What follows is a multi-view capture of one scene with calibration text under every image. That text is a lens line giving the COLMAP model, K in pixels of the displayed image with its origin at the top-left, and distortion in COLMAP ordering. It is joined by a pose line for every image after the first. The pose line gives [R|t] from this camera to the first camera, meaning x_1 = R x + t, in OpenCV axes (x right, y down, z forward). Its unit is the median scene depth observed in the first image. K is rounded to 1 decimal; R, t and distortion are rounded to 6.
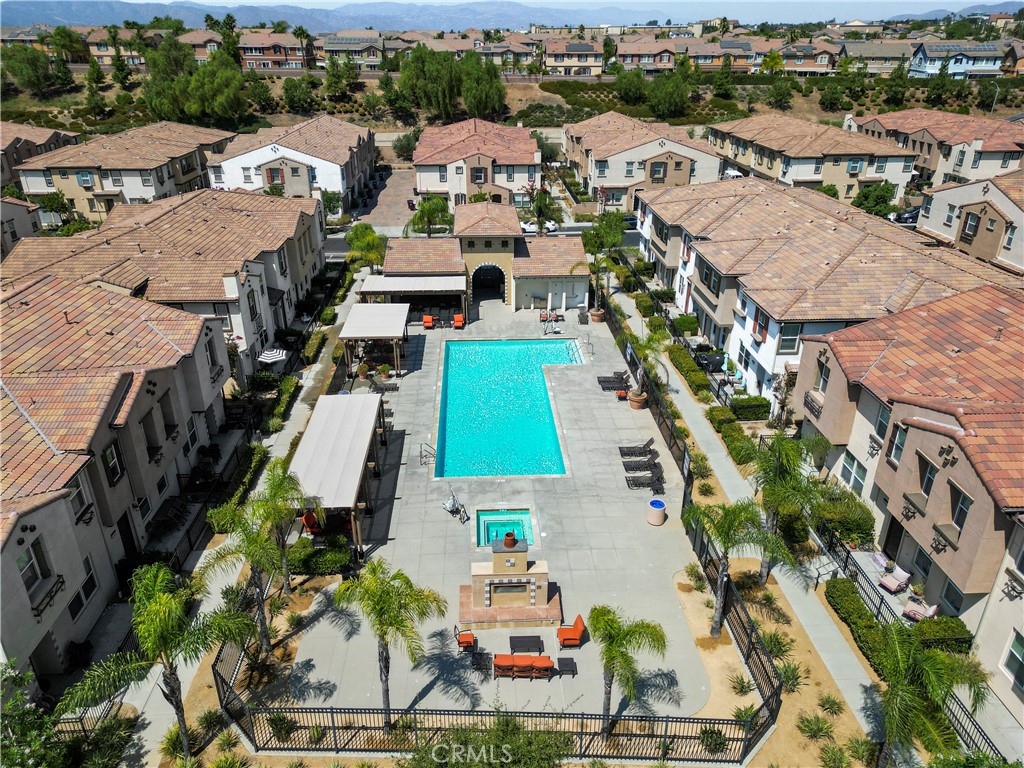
lens RADIAL K [[732.9, 0, 509.2], [0, 732.9, 387.0], [0, 0, 1]] dist [0.038058, -0.002341]
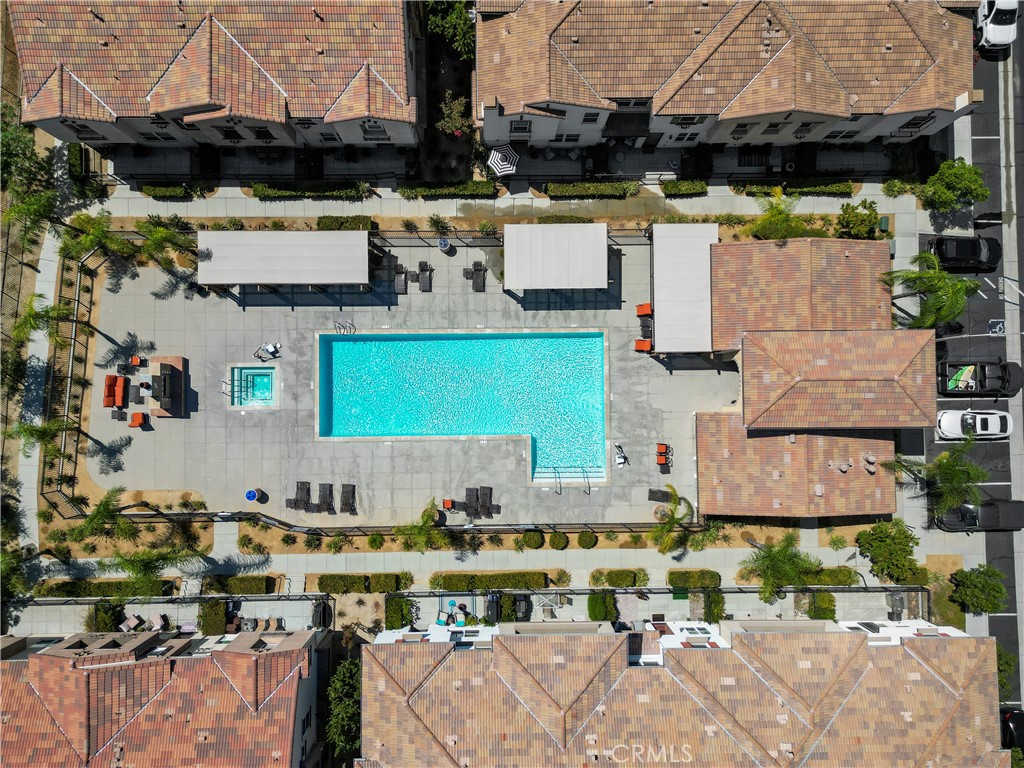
lens RADIAL K [[732.9, 0, 509.2], [0, 732.9, 387.0], [0, 0, 1]] dist [0.038058, -0.002341]
pose [[-0.041043, 0.998882, -0.023446, 0.004626], [-0.438569, 0.003074, 0.898692, -0.797490], [0.897760, 0.047168, 0.437952, 0.493503]]
